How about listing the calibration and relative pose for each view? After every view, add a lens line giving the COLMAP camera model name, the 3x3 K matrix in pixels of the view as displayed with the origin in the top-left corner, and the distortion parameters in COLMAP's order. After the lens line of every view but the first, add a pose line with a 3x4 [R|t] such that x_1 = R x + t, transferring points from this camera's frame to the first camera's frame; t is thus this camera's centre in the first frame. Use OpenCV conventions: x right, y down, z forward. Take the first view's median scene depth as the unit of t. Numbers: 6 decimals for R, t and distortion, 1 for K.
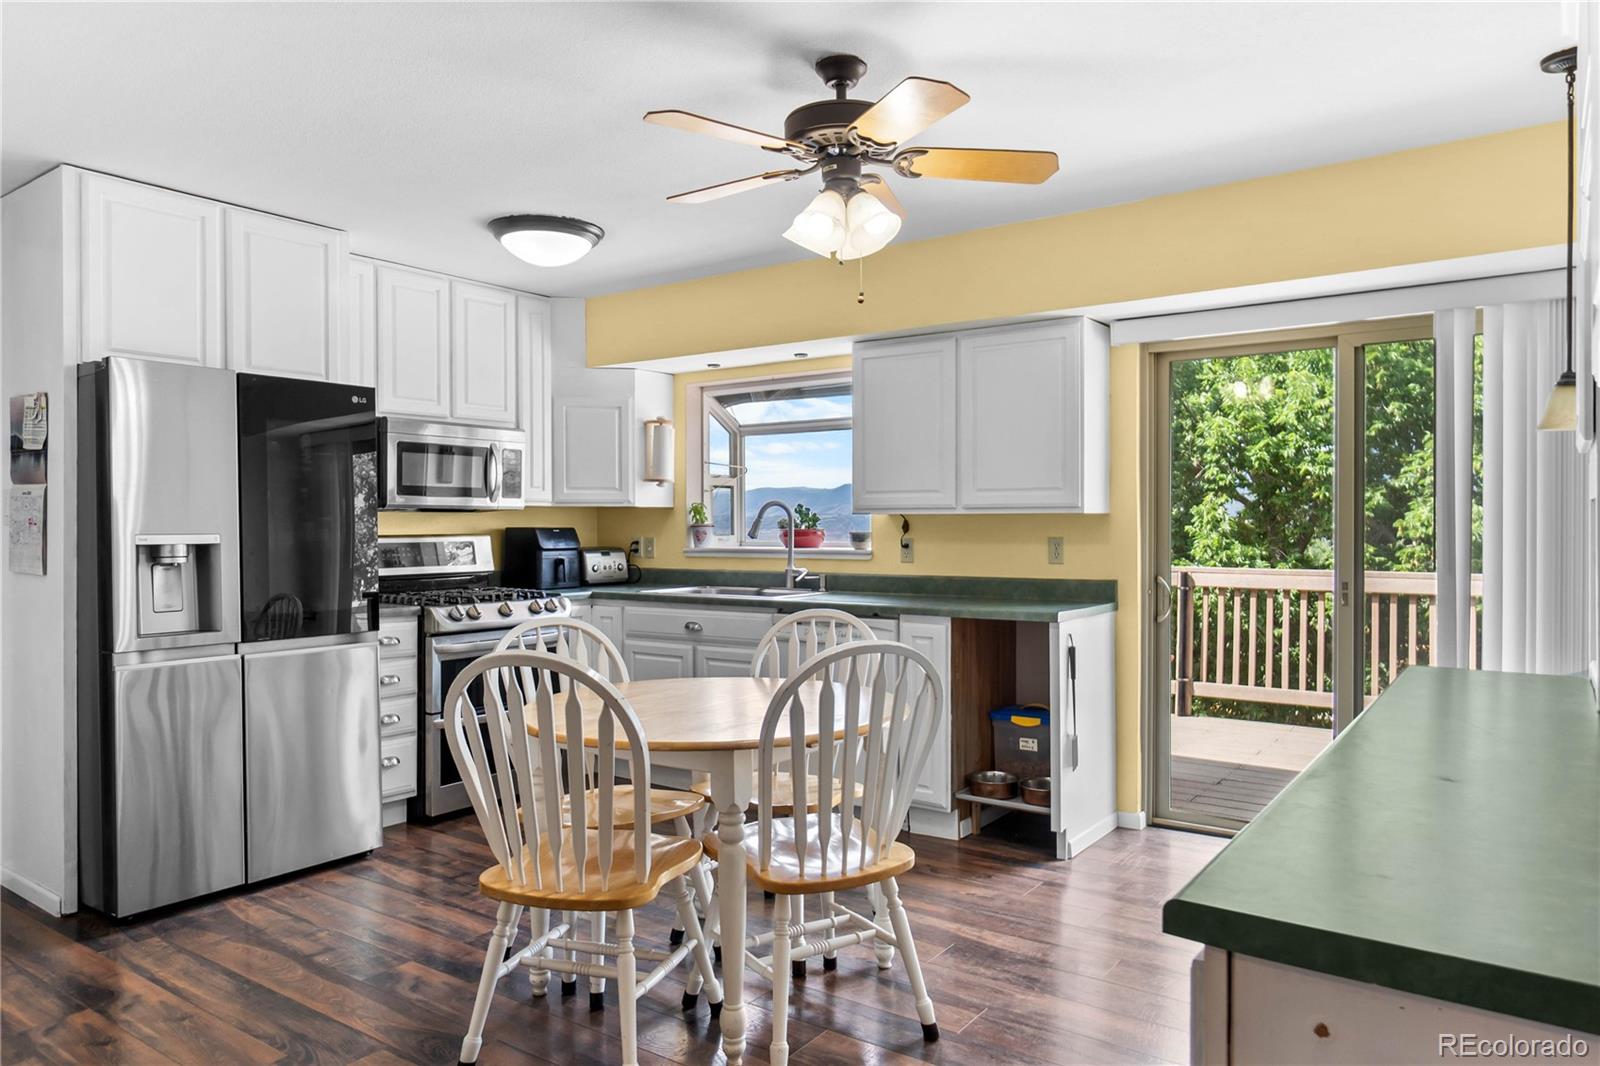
lens RADIAL K [[1026.3, 0, 800.0], [0, 1026.3, 533.0], [0, 0, 1]] dist [-0.010240, 0.000876]
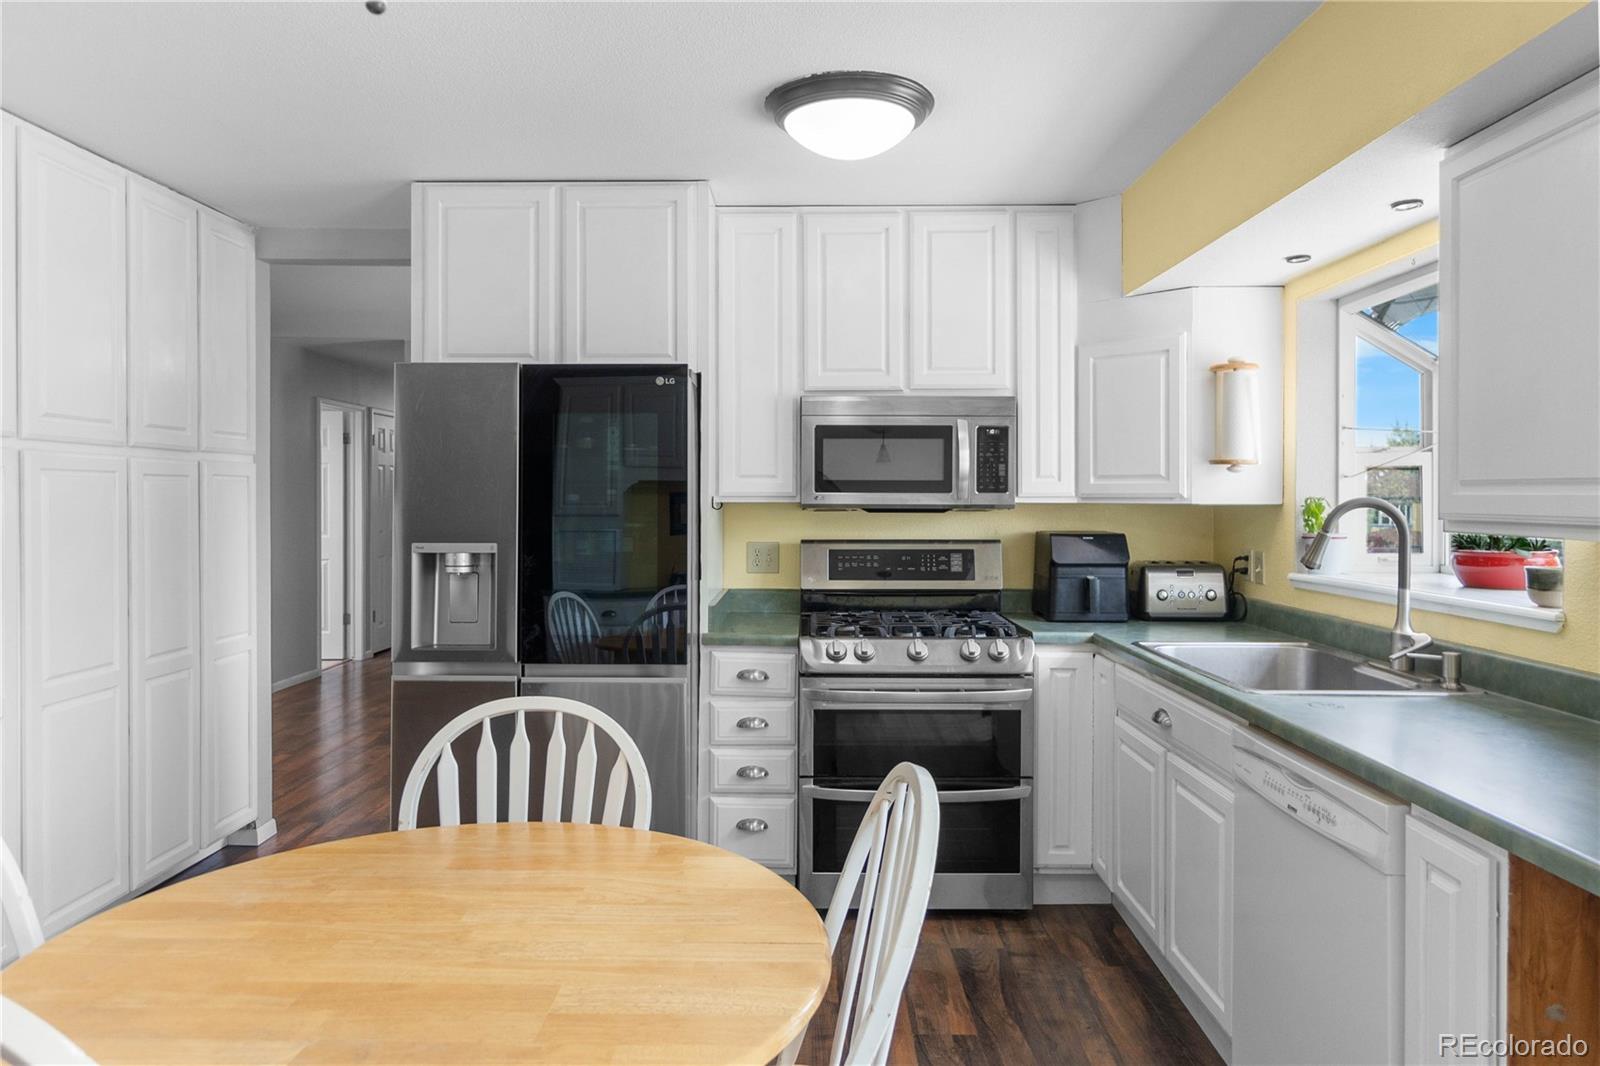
lens RADIAL K [[1026.3, 0, 795.0], [0, 1026.3, 501.3], [0, 0, 1]] dist [-0.010240, 0.000876]
pose [[0.580115, 0.002914, -0.814529, 0.213394], [-0.009838, 0.999946, -0.003429, -0.022939], [0.814475, 0.010003, 0.580112, 0.436892]]
